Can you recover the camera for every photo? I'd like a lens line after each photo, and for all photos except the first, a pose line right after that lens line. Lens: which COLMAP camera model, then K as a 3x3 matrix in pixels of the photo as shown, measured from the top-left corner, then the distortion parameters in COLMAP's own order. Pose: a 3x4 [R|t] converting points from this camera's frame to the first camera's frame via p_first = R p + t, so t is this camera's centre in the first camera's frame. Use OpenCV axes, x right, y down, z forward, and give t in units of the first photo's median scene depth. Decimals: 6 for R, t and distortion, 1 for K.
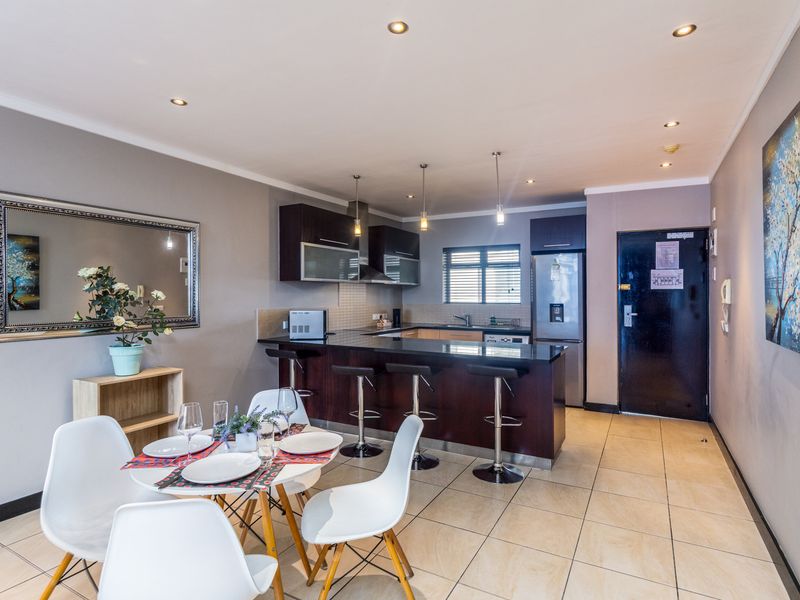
lens RADIAL K [[436.5, 0, 399.3], [0, 436.5, 300.0], [0, 0, 1]] dist [0.006916, 0.000950]
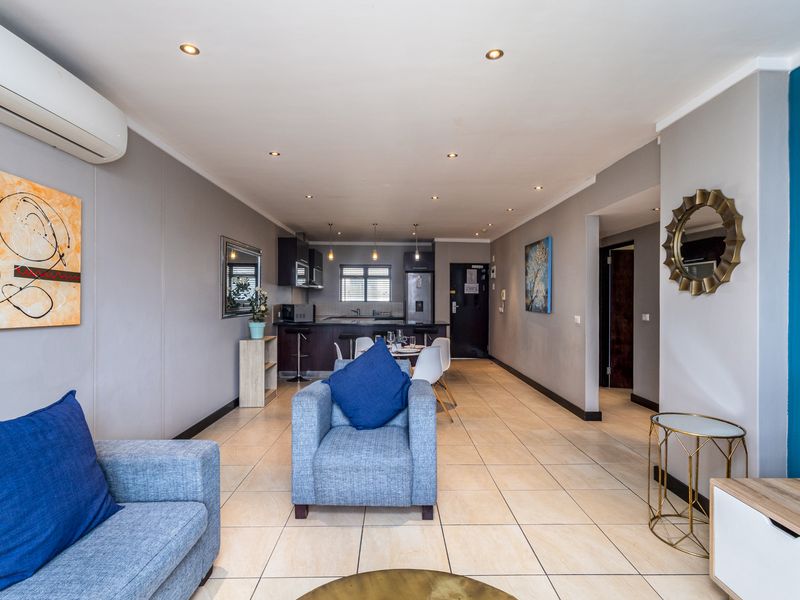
lens RADIAL K [[436.5, 0, 401.2], [0, 436.5, 299.6], [0, 0, 1]] dist [0.006916, 0.000950]
pose [[0.862835, 0.002806, 0.505479, -0.625037], [0.001562, 0.999965, -0.008217, 0.017231], [-0.505484, 0.007880, 0.862800, -0.507700]]
